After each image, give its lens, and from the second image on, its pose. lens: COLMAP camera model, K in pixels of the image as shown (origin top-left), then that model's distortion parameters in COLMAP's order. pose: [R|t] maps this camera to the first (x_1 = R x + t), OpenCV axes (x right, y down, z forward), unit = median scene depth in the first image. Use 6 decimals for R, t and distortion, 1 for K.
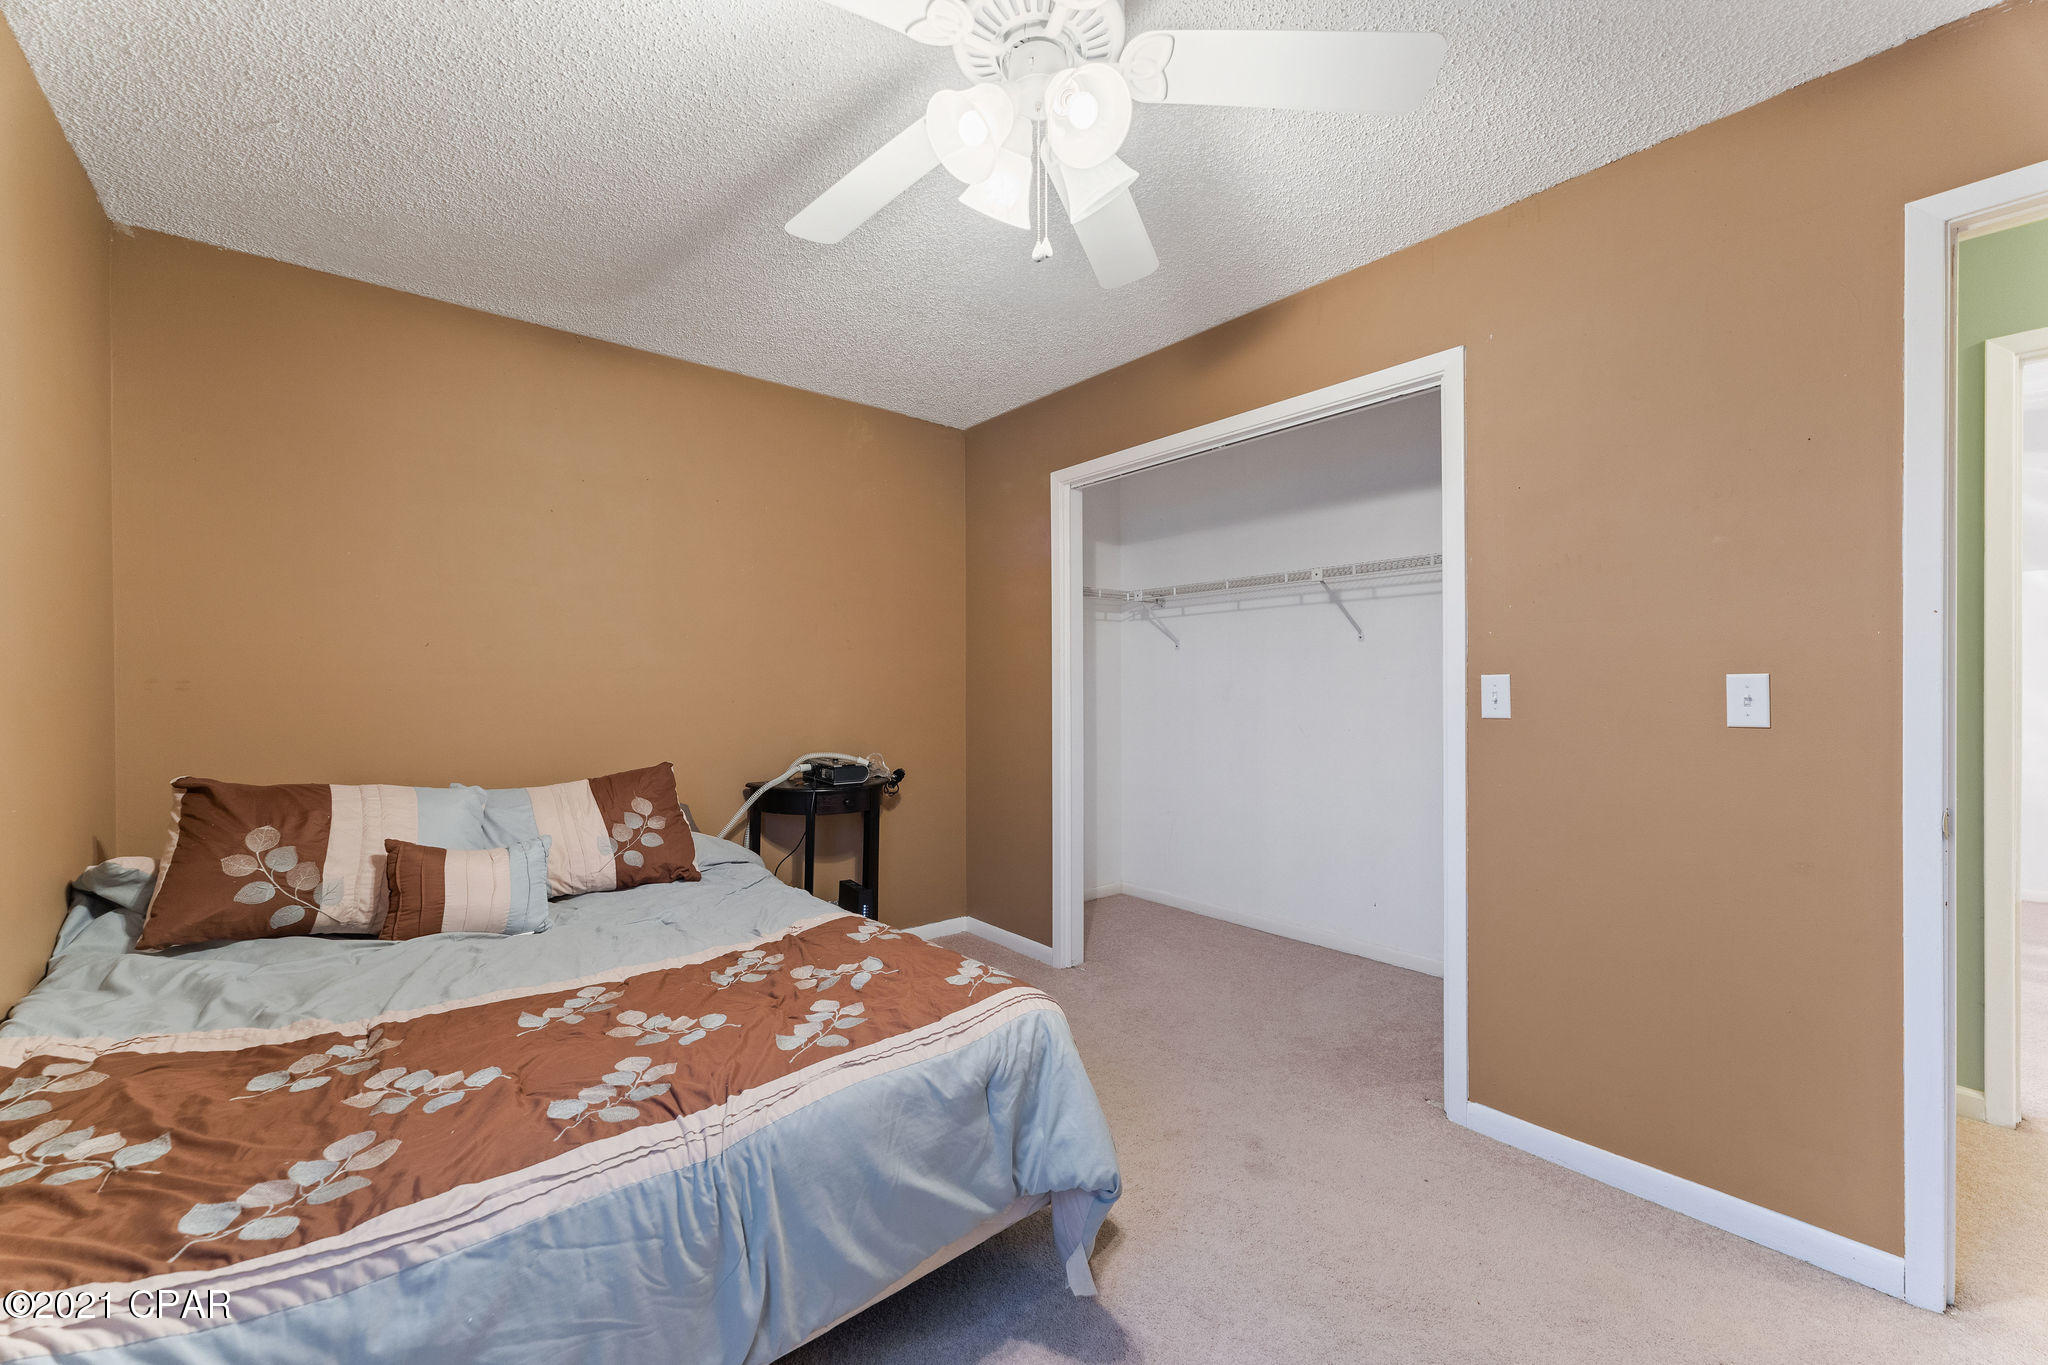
lens RADIAL K [[817.6, 0, 1026.6], [0, 817.6, 687.5], [0, 0, 1]] dist [0.000357, -0.000191]
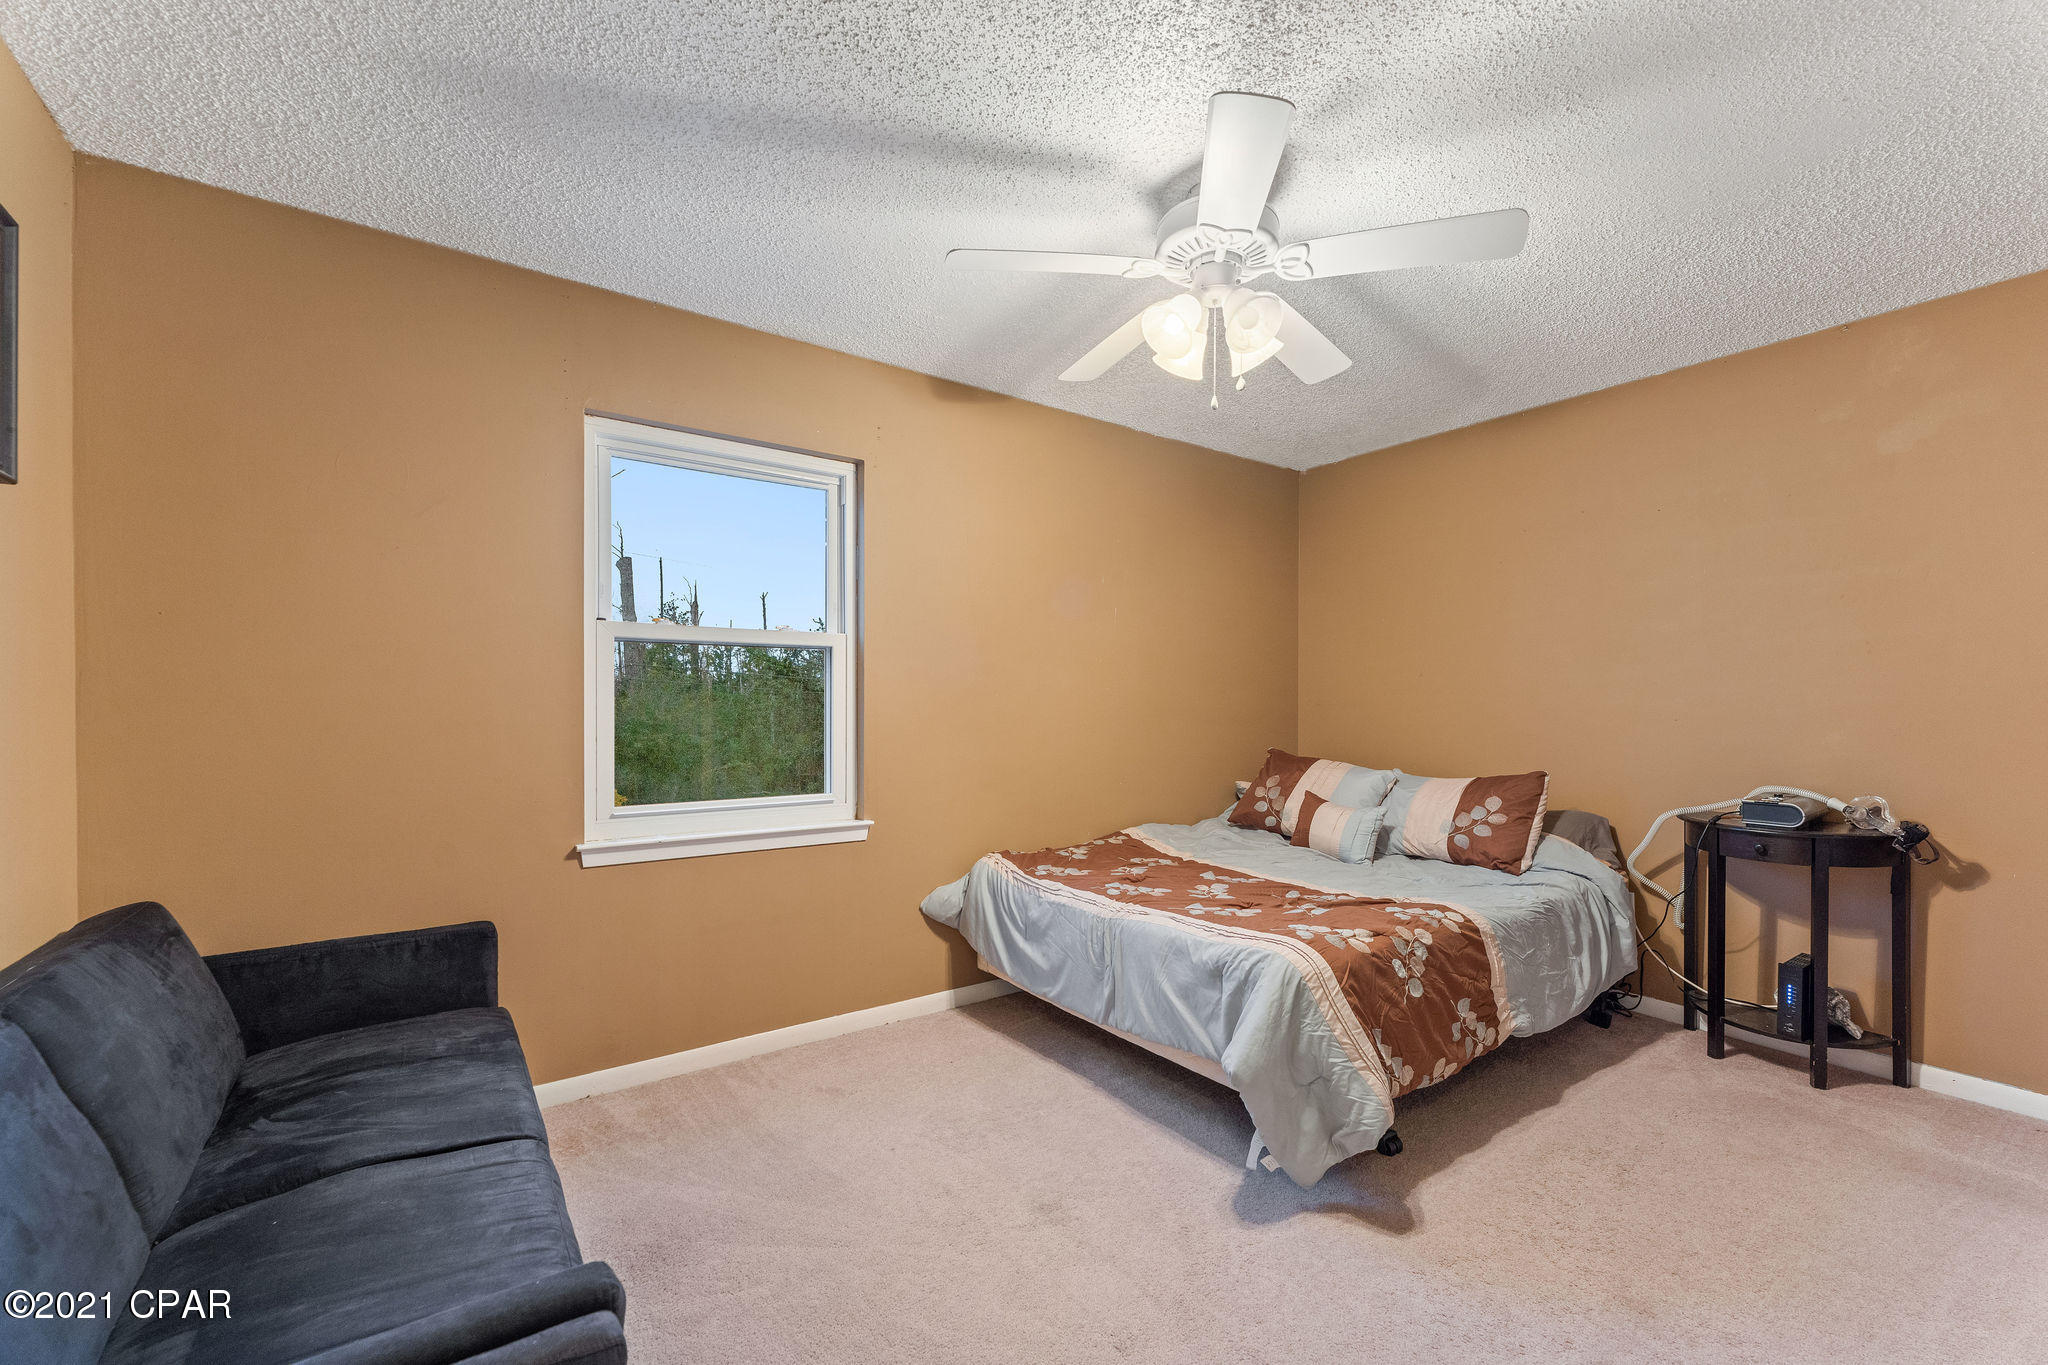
lens RADIAL K [[817.6, 0, 1026.6], [0, 817.6, 687.5], [0, 0, 1]] dist [0.000357, -0.000191]
pose [[-0.073514, -0.018345, -0.997125, 1.100051], [-0.002213, 0.999831, -0.018232, -0.002688], [0.997292, 0.000866, -0.073542, 0.569538]]
